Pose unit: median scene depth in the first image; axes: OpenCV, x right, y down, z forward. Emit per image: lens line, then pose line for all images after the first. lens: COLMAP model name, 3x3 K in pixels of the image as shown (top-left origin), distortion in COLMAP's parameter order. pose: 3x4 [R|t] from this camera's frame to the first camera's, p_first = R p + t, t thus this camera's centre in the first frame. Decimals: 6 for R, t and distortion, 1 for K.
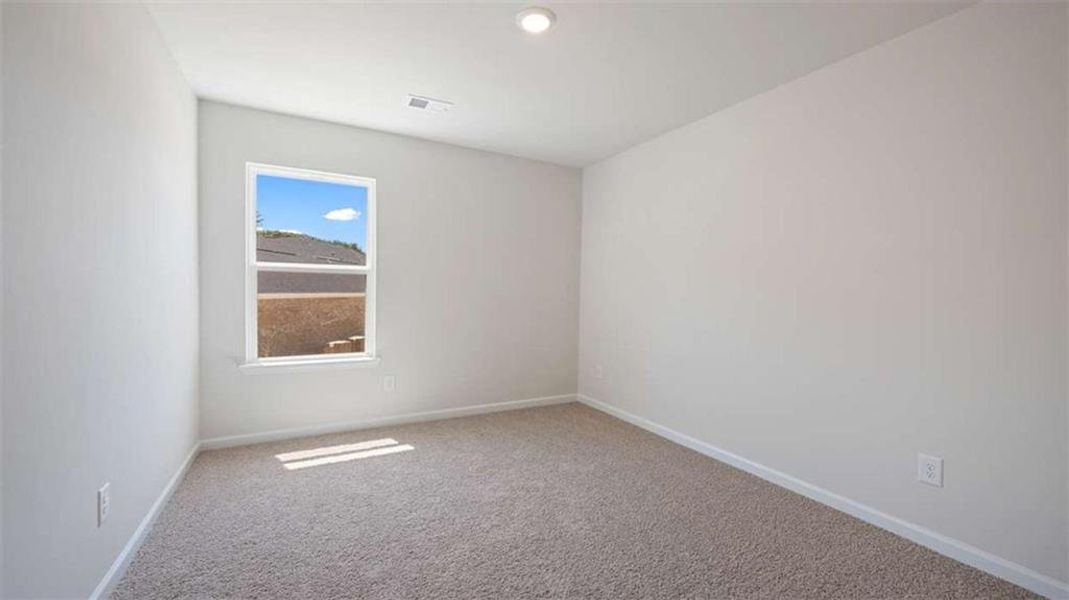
lens RADIAL K [[427.9, 0, 534.8], [0, 427.9, 295.0], [0, 0, 1]] dist [-0.001326, 0.000325]
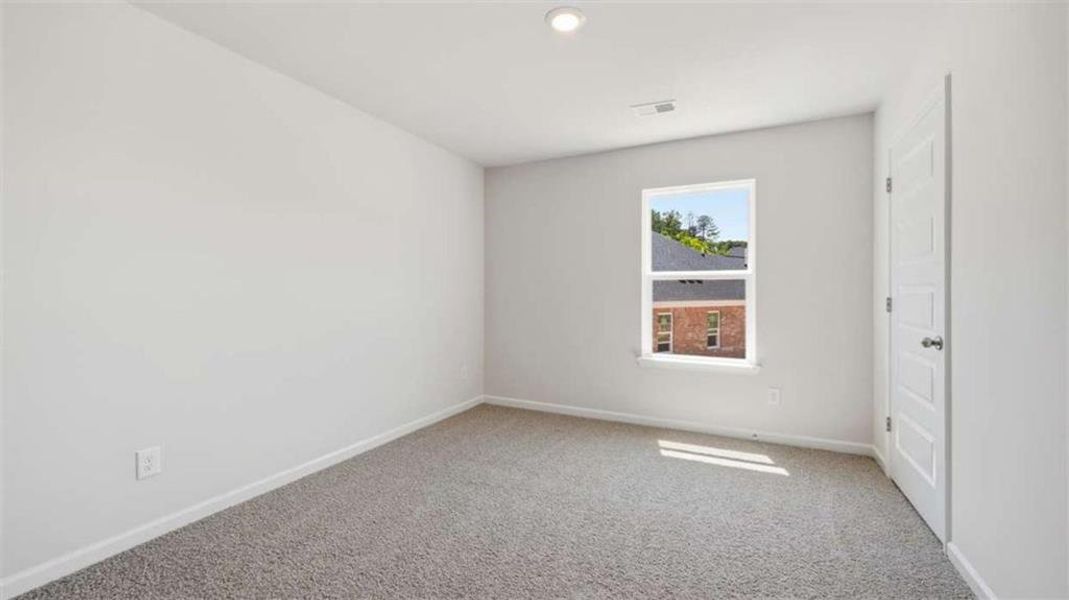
lens RADIAL K [[427.9, 0, 542.5], [0, 427.9, 291.8], [0, 0, 1]] dist [-0.001326, 0.000325]
pose [[0.579298, -0.012542, -0.815019, 0.139097], [-0.005134, 0.999806, -0.019035, 0.001763], [0.815100, 0.015211, 0.579121, 0.069993]]
